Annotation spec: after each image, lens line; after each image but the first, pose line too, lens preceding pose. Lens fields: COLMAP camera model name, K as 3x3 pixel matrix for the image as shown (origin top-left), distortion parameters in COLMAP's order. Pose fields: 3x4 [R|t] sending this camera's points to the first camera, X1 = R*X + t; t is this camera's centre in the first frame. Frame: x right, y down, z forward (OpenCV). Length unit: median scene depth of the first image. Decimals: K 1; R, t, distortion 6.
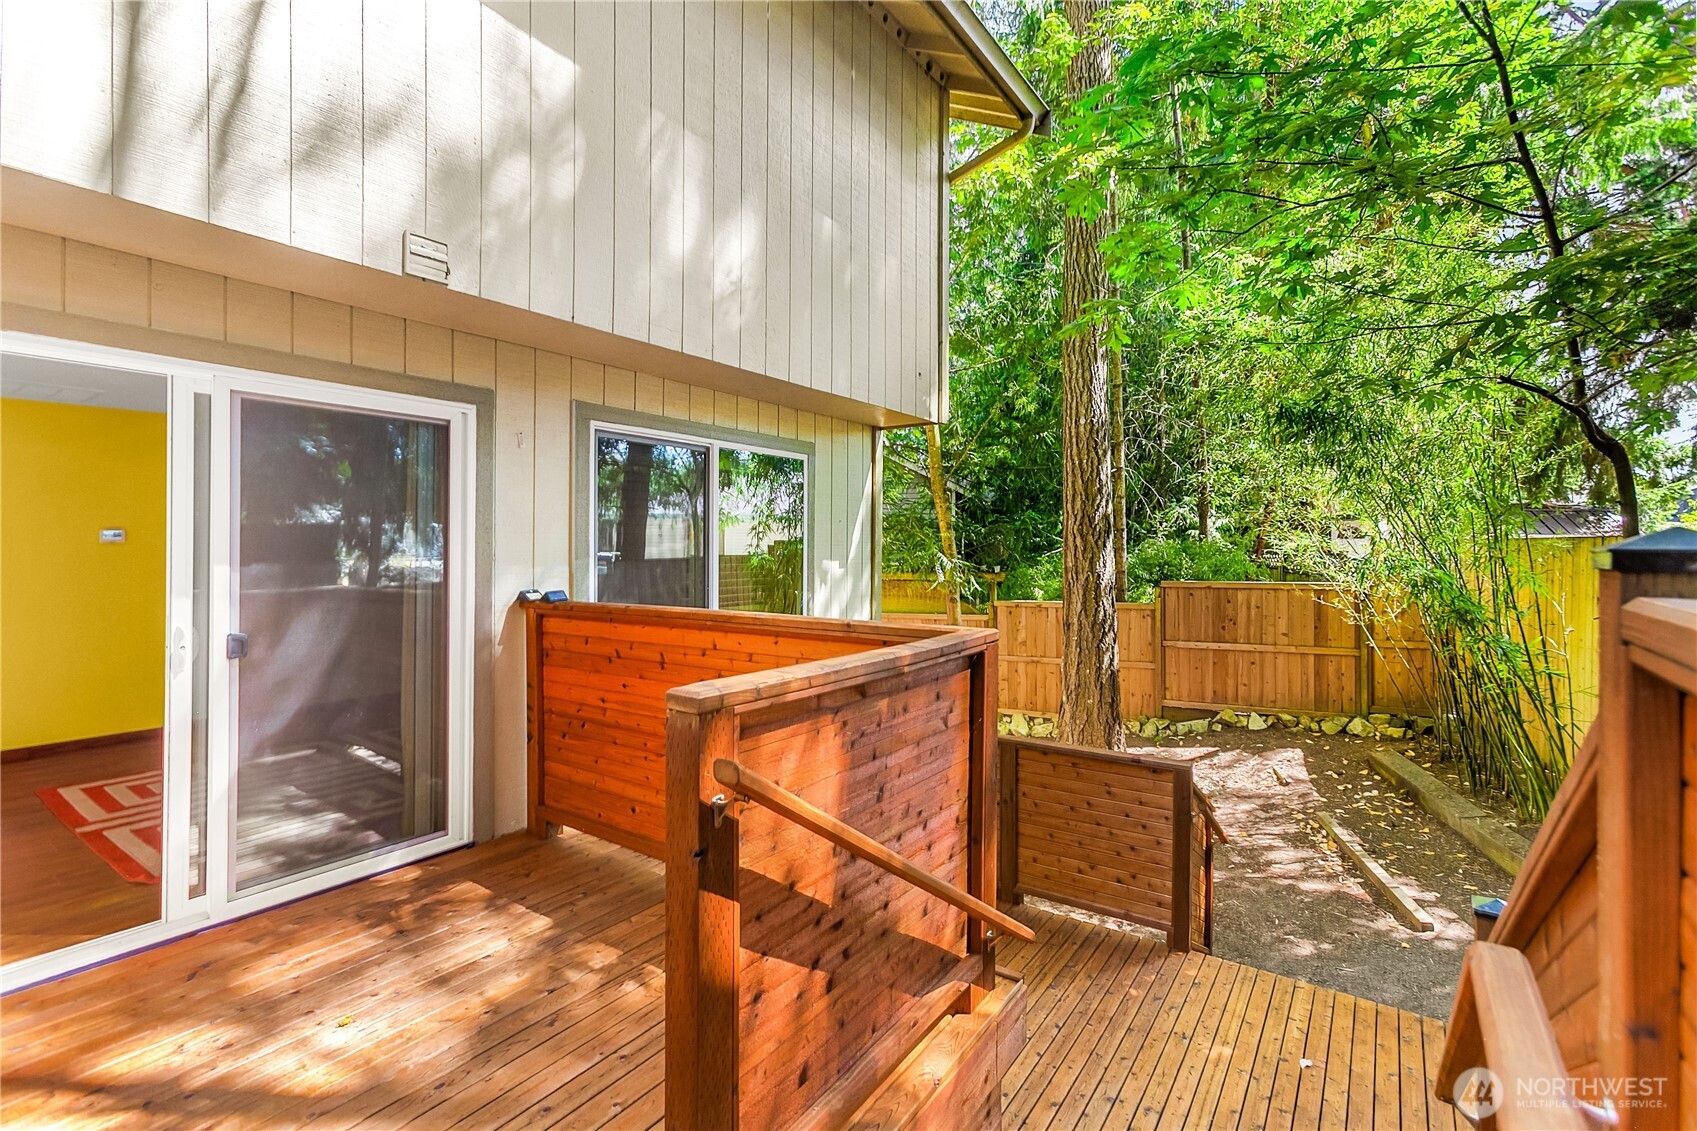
lens RADIAL K [[761.2, 0, 850.1], [0, 761.2, 556.6], [0, 0, 1]] dist [-0.004241, 0.006484]
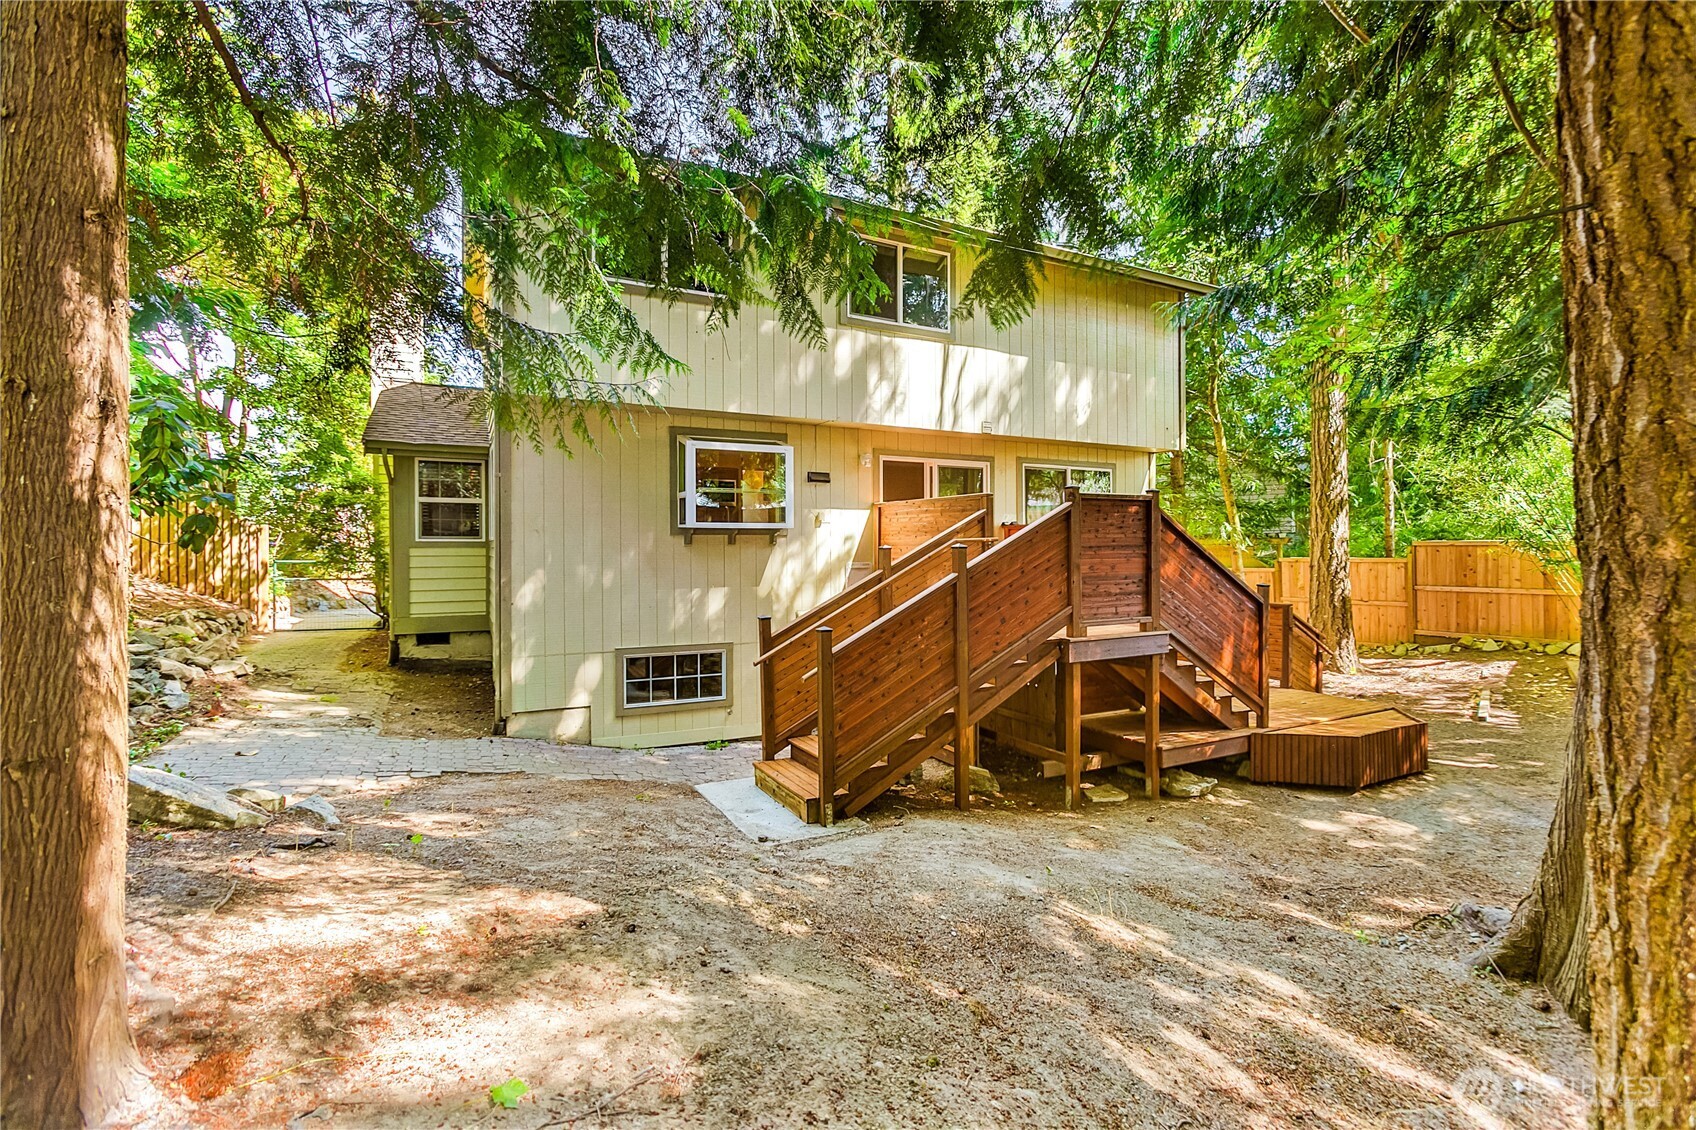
lens RADIAL K [[760.7, 0, 848.8], [0, 760.7, 557.0], [0, 0, 1]] dist [-0.004241, 0.006484]
pose [[0.896217, 0.005176, -0.443586, 0.132440], [-0.002910, 0.999979, 0.005788, 0.065611], [0.443606, -0.003897, 0.896213, -0.777492]]
